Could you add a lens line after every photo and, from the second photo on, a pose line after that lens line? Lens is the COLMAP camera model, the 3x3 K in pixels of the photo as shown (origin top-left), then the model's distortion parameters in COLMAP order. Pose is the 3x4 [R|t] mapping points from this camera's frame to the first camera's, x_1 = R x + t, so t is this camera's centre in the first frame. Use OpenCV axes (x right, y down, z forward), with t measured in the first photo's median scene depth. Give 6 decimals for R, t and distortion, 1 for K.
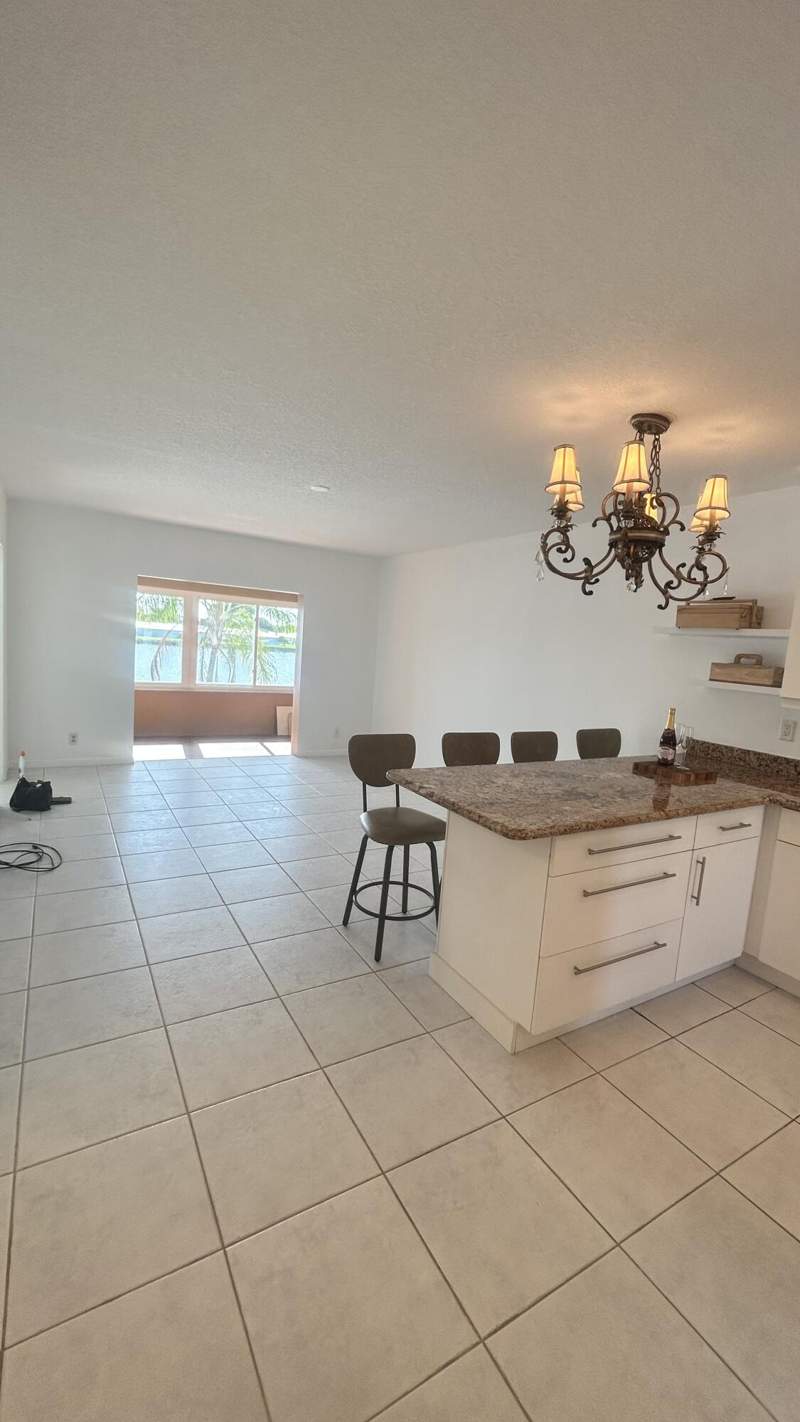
lens RADIAL K [[579.1, 0, 401.5], [0, 579.1, 708.9], [0, 0, 1]] dist [0.000452, -0.000017]
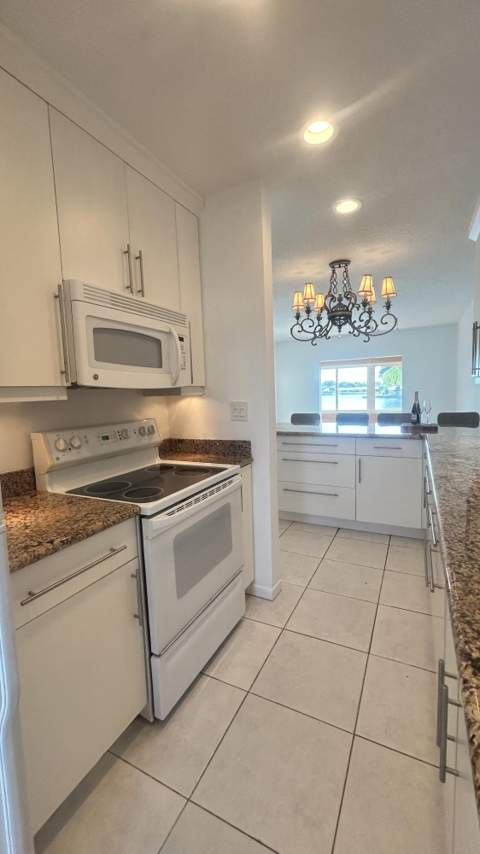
lens RADIAL K [[347.8, 0, 240.9], [0, 347.8, 425.7], [0, 0, 1]] dist [0.000452, -0.000017]
pose [[0.530937, -0.011150, -0.847338, 1.061495], [-0.024144, 0.999308, -0.028279, 0.142715], [0.847067, 0.035472, 0.530300, -0.015681]]
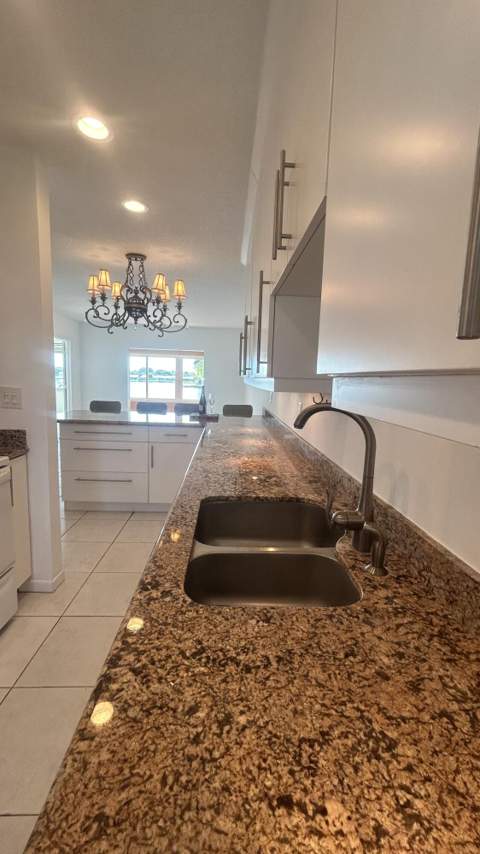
lens RADIAL K [[347.8, 0, 240.9], [0, 347.8, 425.7], [0, 0, 1]] dist [0.000452, -0.000017]
pose [[0.879189, 0.019627, -0.476070, 1.146753], [-0.024386, 0.999695, -0.003820, 0.137417], [0.475850, 0.014968, 0.879399, -0.010500]]
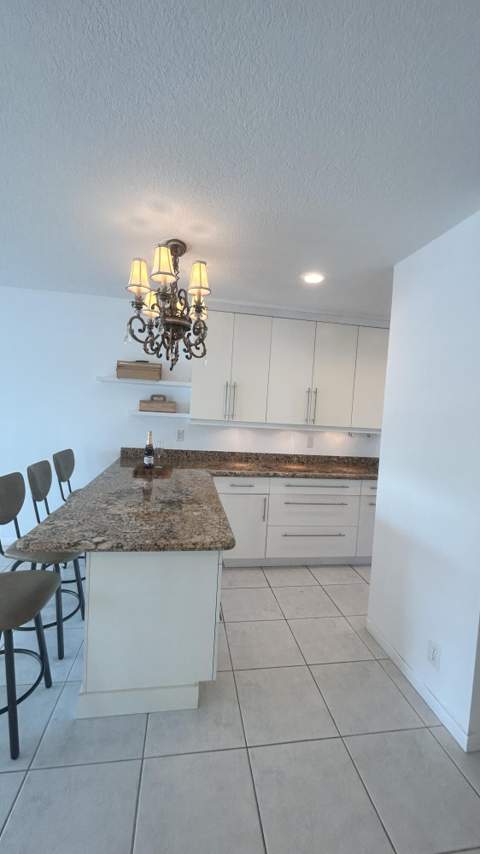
lens RADIAL K [[347.8, 0, 240.9], [0, 347.8, 425.7], [0, 0, 1]] dist [0.000452, -0.000017]
pose [[0.367121, -0.103420, 0.924406, -0.308843], [0.076700, 0.993781, 0.080721, -0.072090], [-0.927006, 0.041267, 0.372770, 0.408281]]
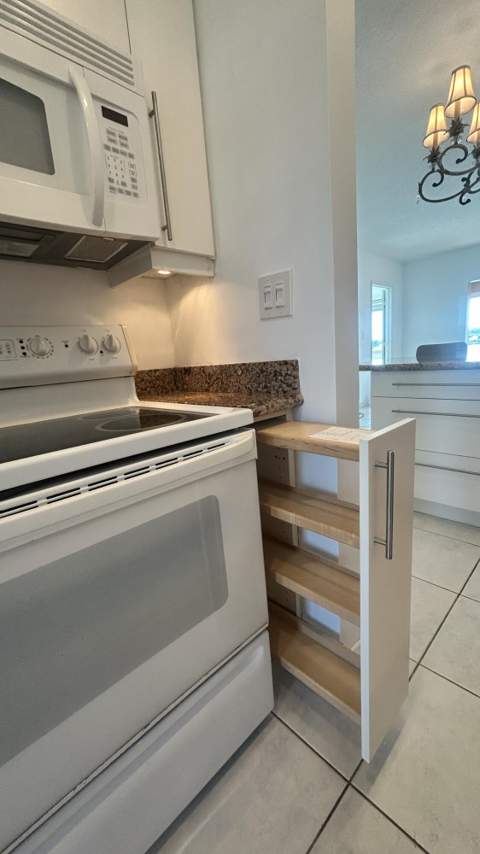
lens RADIAL K [[347.8, 0, 240.9], [0, 347.8, 425.7], [0, 0, 1]] dist [0.000452, -0.000017]
pose [[0.217871, 0.102613, -0.970568, 0.791340], [-0.018223, 0.994712, 0.101075, 0.181060], [0.975807, -0.004335, 0.218589, 0.246791]]
